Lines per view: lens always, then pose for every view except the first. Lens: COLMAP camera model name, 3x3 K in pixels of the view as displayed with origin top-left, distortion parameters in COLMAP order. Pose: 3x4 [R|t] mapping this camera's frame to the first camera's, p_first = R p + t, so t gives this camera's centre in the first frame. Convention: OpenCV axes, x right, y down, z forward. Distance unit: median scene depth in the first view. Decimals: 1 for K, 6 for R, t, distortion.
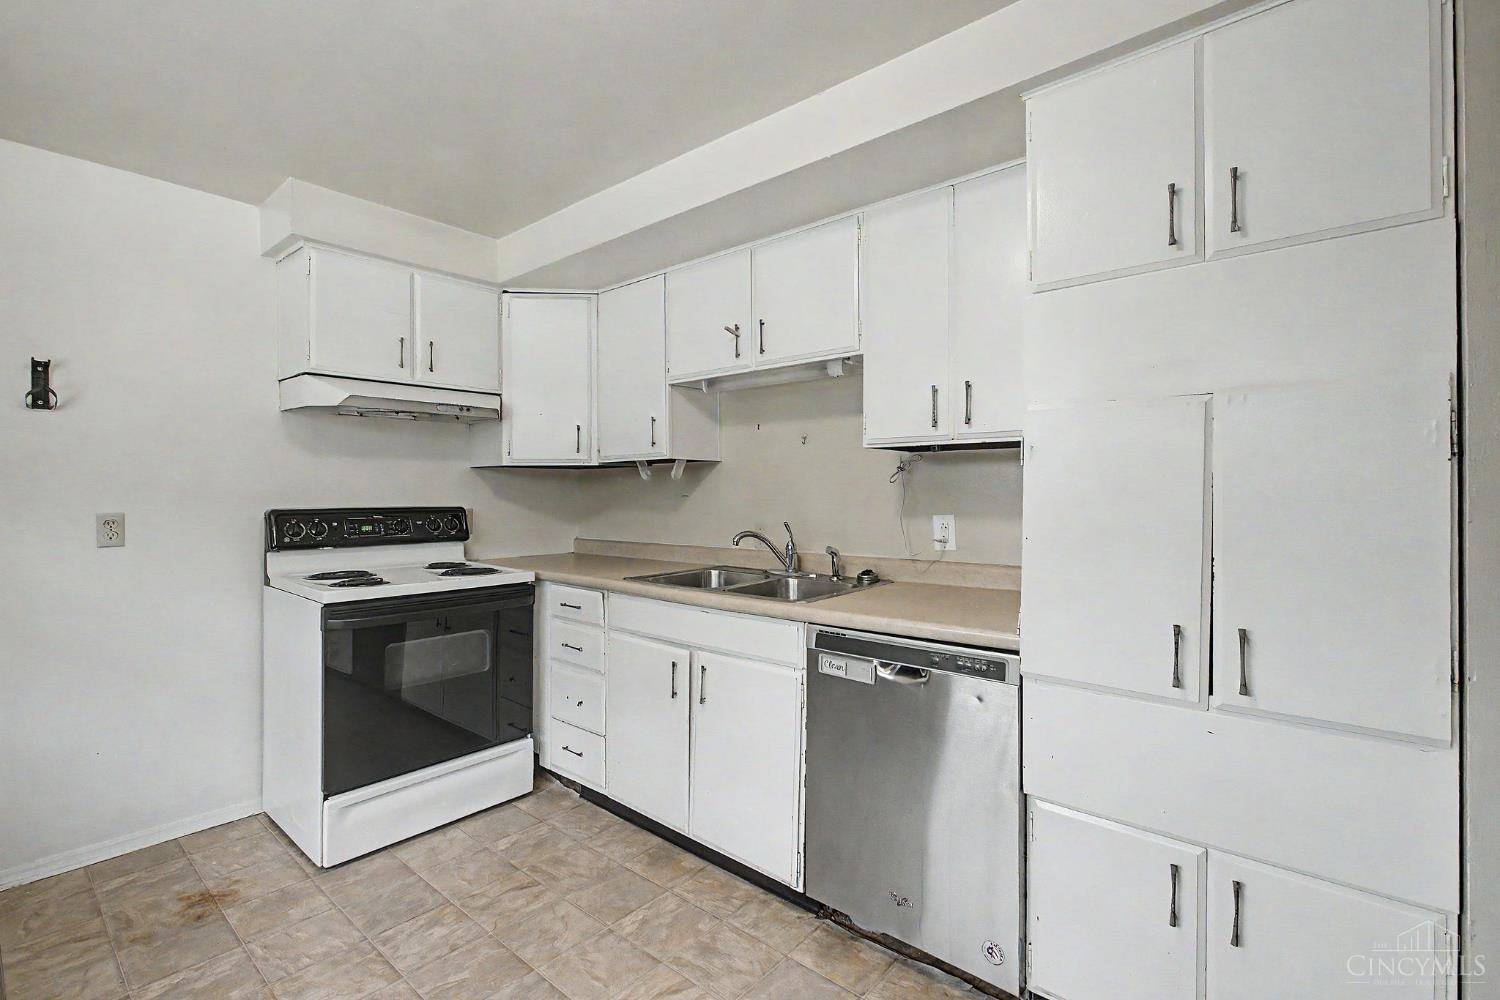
lens RADIAL K [[675.4, 0, 762.3], [0, 675.4, 490.7], [0, 0, 1]] dist [-0.014737, 0.010903]
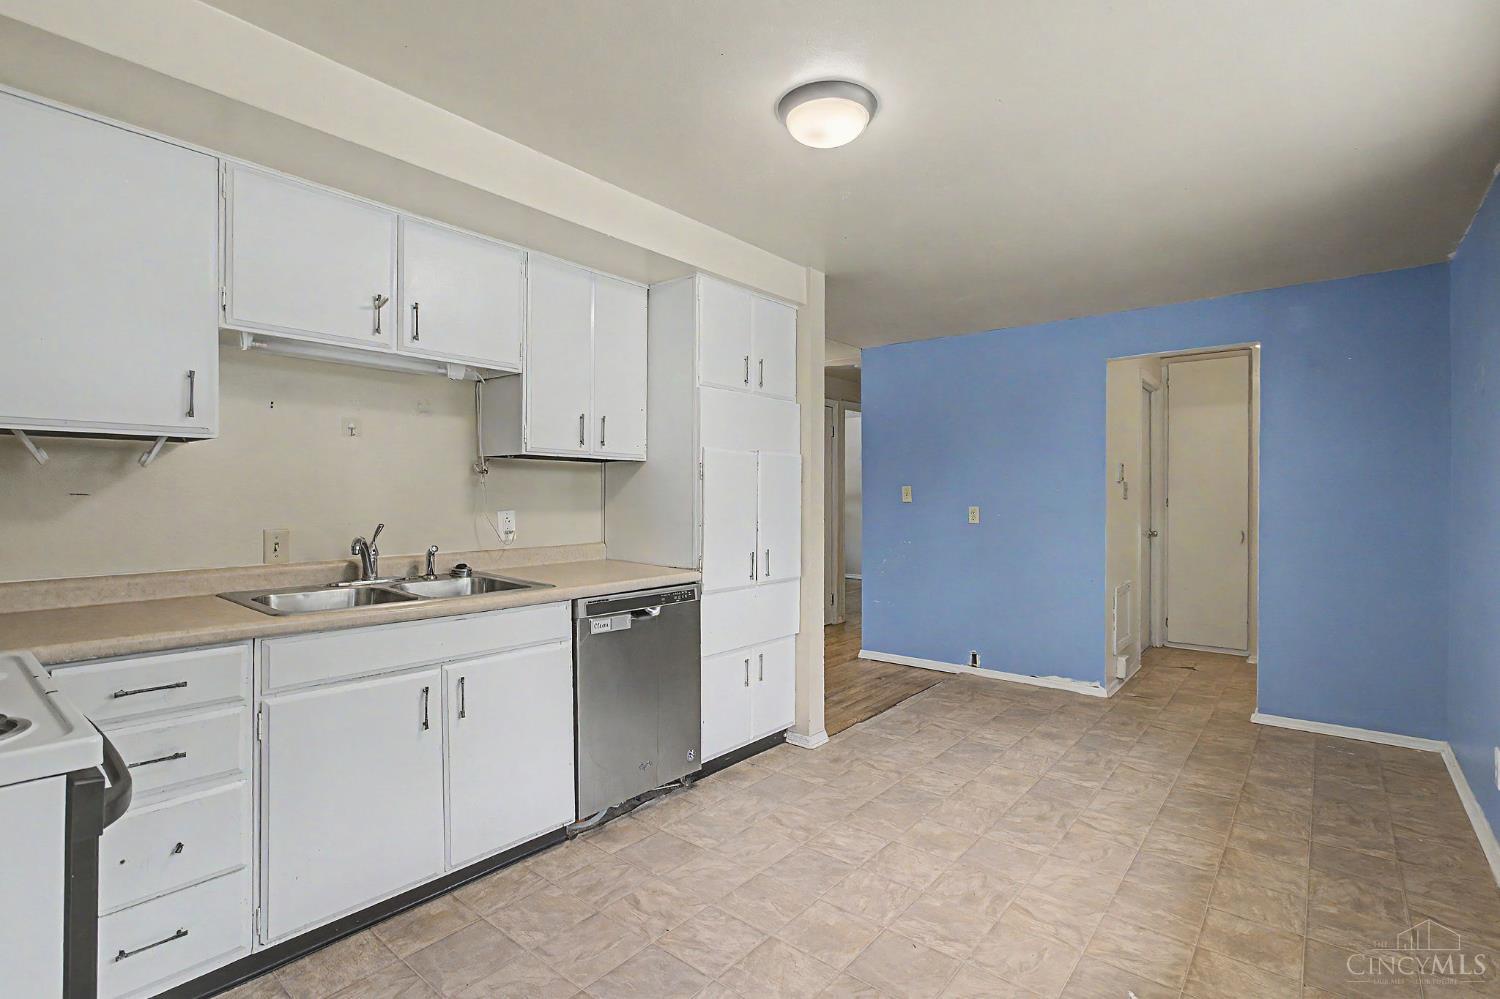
lens RADIAL K [[685.8, 0, 754.6], [0, 685.8, 484.0], [0, 0, 1]] dist [-0.020709, 0.011339]
pose [[0.001858, 0.014745, 0.999890, -0.895462], [-0.012077, 0.999819, -0.014722, 0.000804], [-0.999925, -0.012048, 0.002036, 0.515041]]
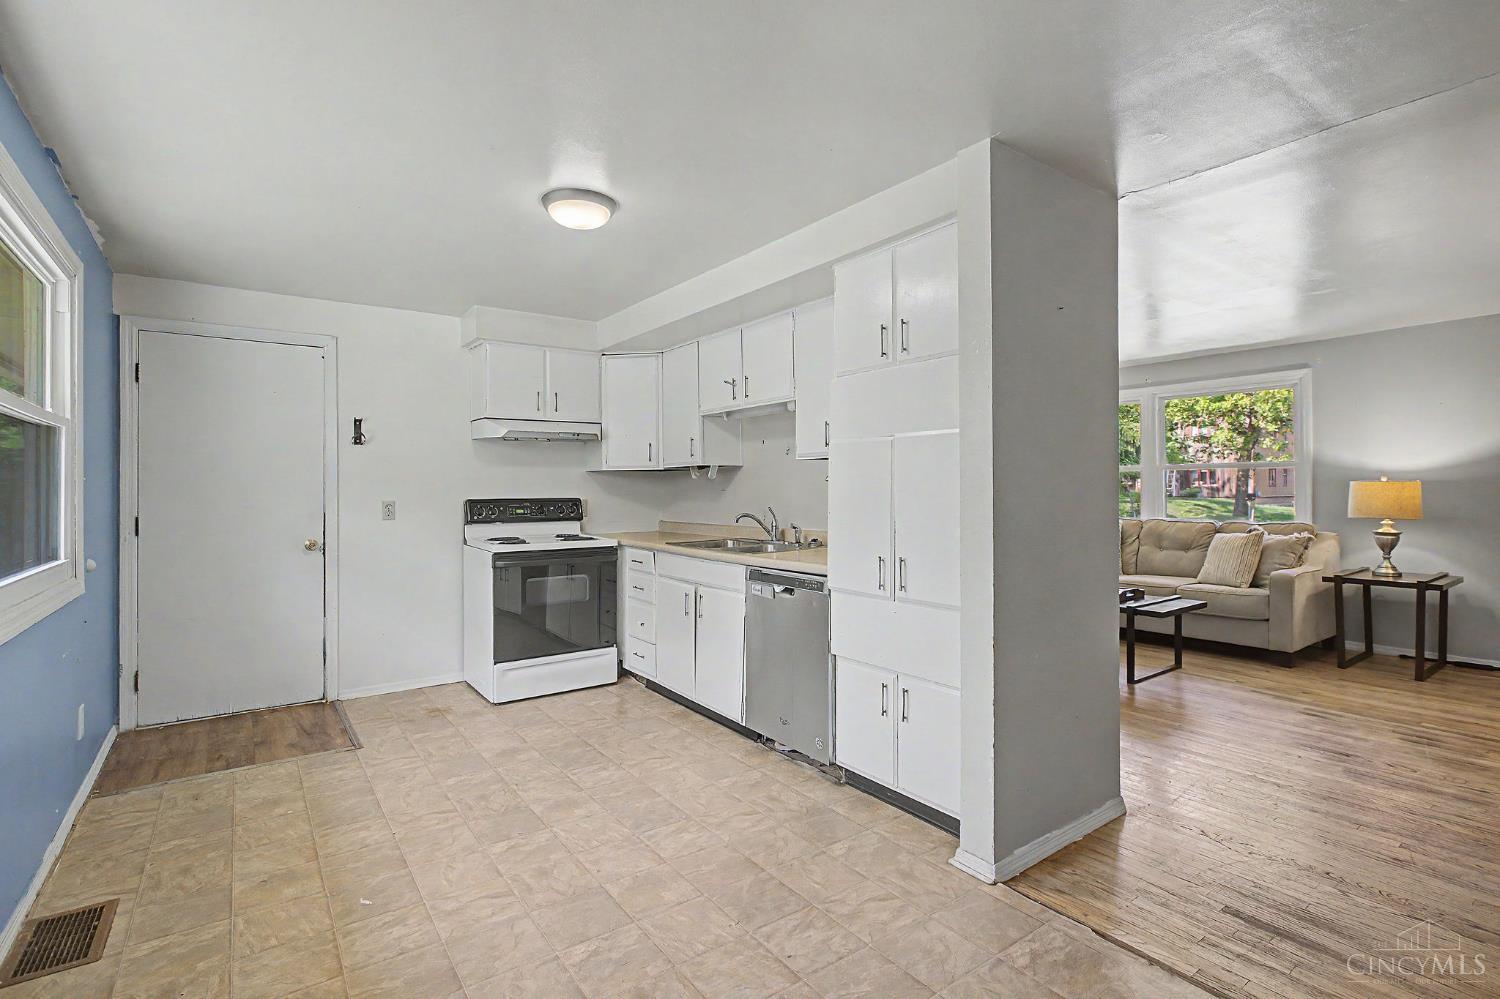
lens RADIAL K [[706.5, 0, 770.4], [0, 706.5, 483.3], [0, 0, 1]] dist [0.001604, 0.000697]
pose [[0.973923, -0.006054, -0.226798, 0.402893], [0.005862, 0.999982, -0.001520, -0.004835], [0.226803, 0.000151, 0.973941, -0.541026]]
